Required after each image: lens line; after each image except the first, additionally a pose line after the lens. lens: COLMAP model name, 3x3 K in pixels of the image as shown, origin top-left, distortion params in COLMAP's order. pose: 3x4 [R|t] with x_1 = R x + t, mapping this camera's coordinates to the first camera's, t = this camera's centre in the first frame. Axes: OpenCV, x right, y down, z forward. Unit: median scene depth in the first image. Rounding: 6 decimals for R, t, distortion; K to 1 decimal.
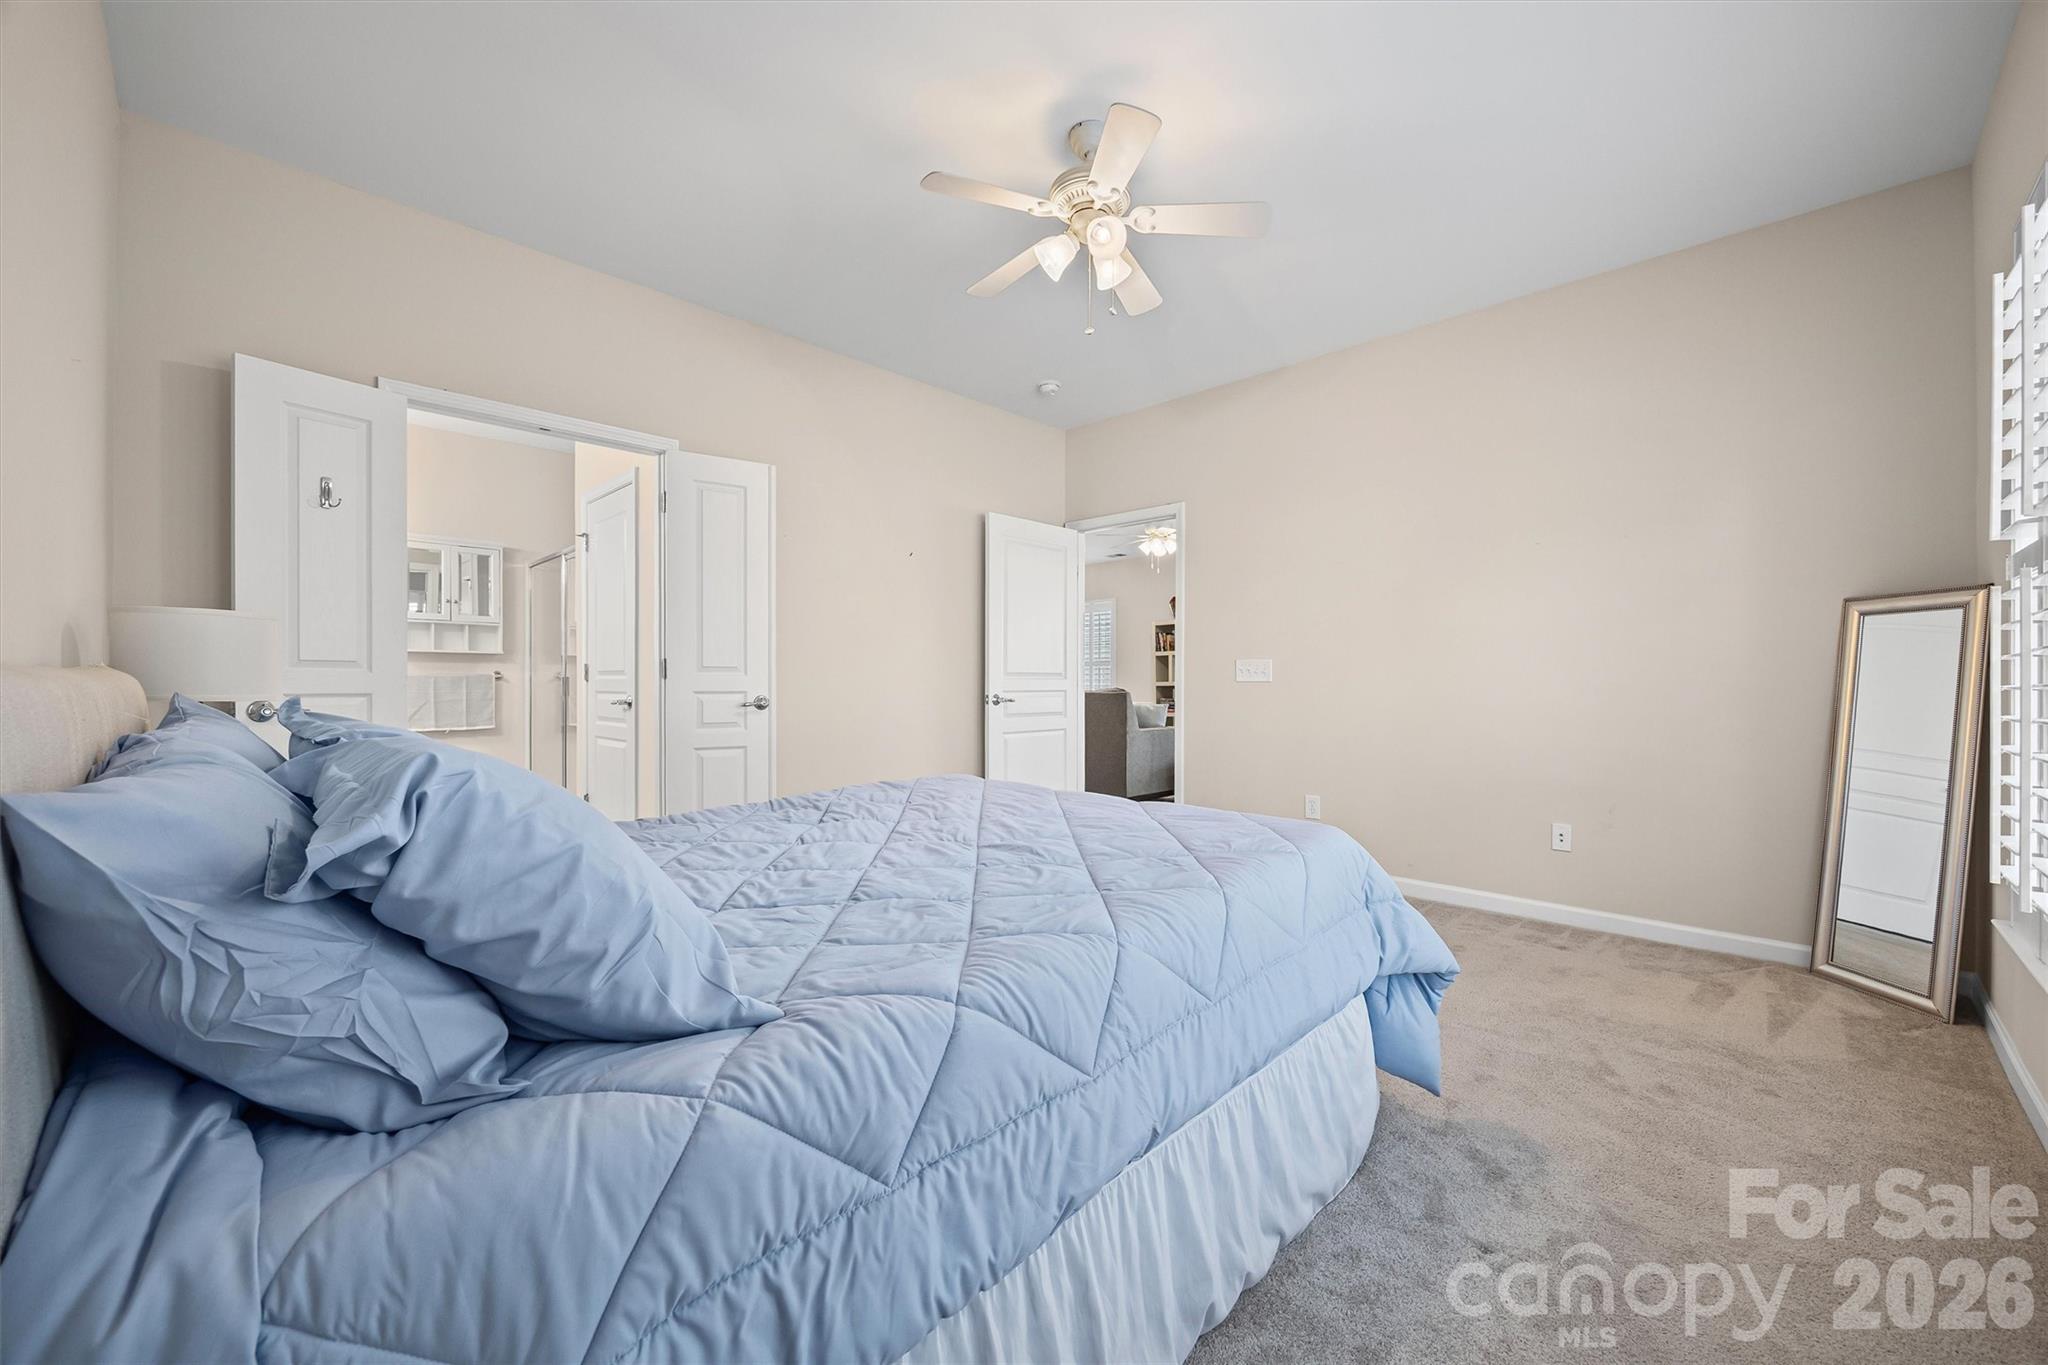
lens RADIAL K [[801.5, 0, 1030.0], [0, 801.5, 681.5], [0, 0, 1]] dist [0.000469, -0.000182]
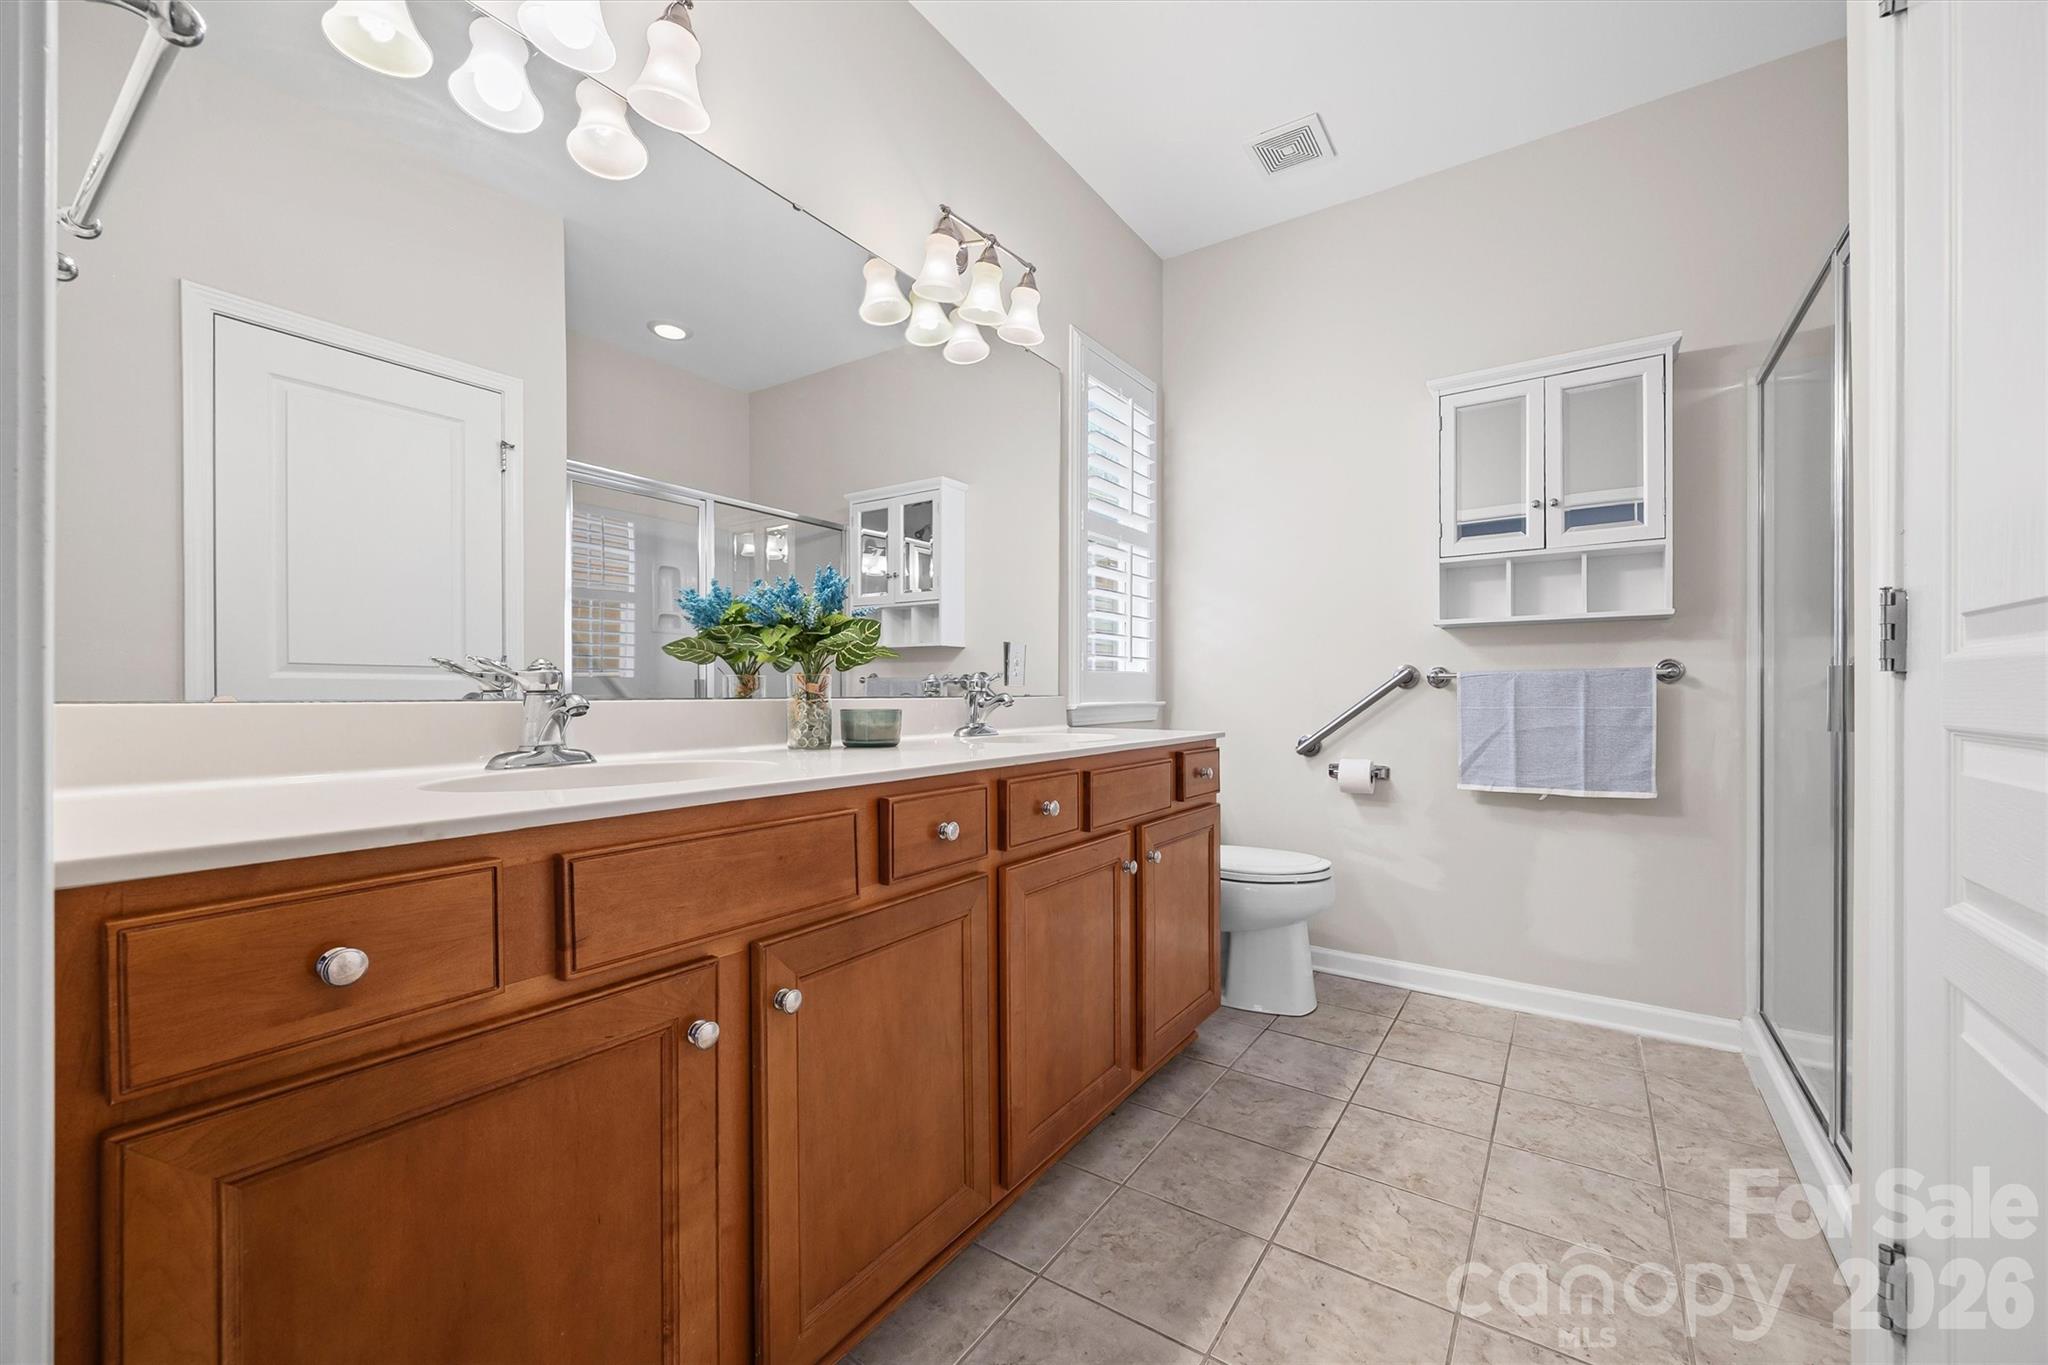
lens RADIAL K [[801.5, 0, 1031.3], [0, 801.5, 684.7], [0, 0, 1]] dist [0.000469, -0.000182]
pose [[0.176295, -0.011580, -0.984269, -0.324204], [0.006724, 0.999922, -0.010560, 0.002228], [0.984314, -0.004756, 0.176359, 0.618463]]
